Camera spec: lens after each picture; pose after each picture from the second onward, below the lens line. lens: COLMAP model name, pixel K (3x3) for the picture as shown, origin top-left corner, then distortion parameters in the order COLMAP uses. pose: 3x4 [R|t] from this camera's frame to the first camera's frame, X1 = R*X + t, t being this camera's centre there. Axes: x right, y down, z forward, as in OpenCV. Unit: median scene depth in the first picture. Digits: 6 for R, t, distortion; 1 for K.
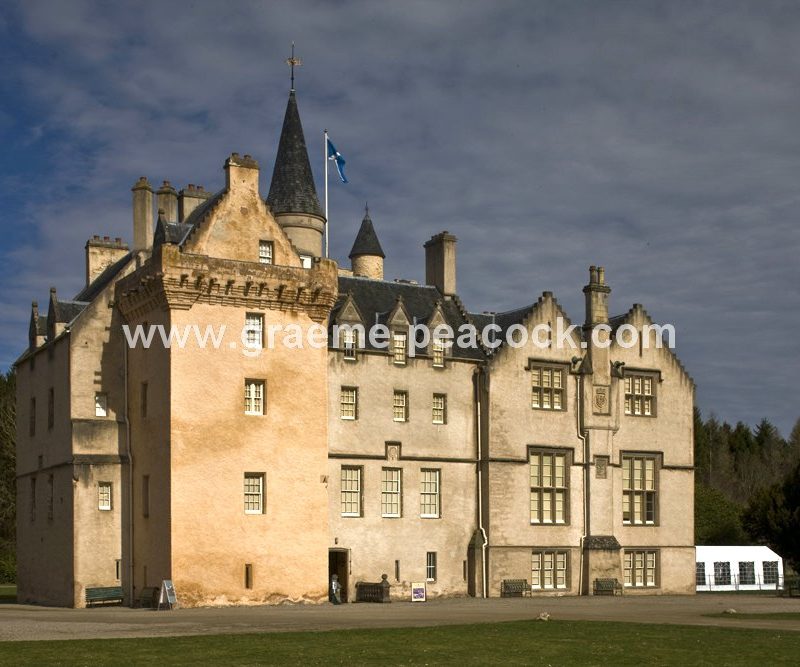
lens RADIAL K [[1312.5, 0, 398.4], [0, 1312.5, 534.6], [0, 0, 1]] dist [-0.058013, -0.014149]
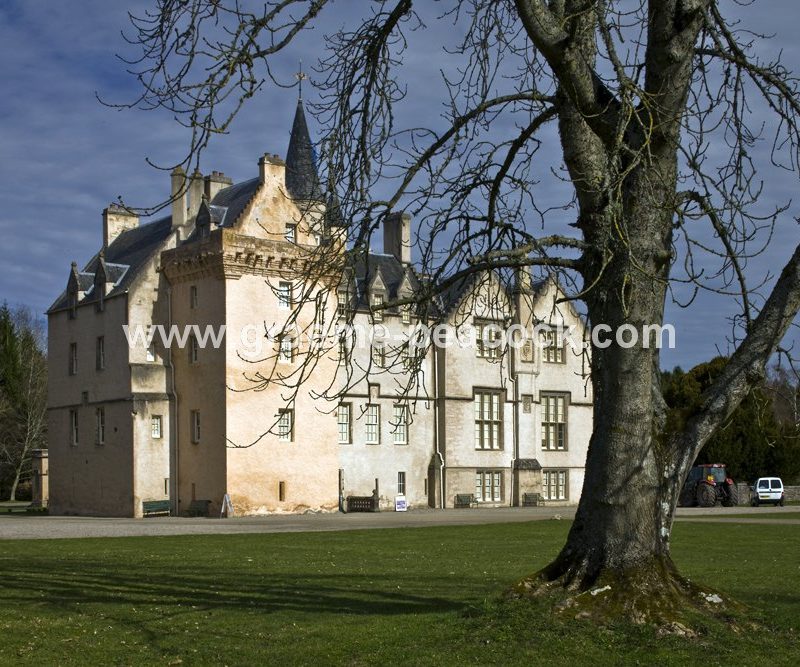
lens RADIAL K [[1307.6, 0, 395.4], [0, 1307.6, 450.6], [0, 0, 1]] dist [-0.036699, -0.031845]
pose [[0.986625, 0.002164, 0.162995, -0.181666], [-0.001661, 0.999993, -0.003222, -0.002908], [-0.163000, 0.002908, 0.986622, -0.221900]]
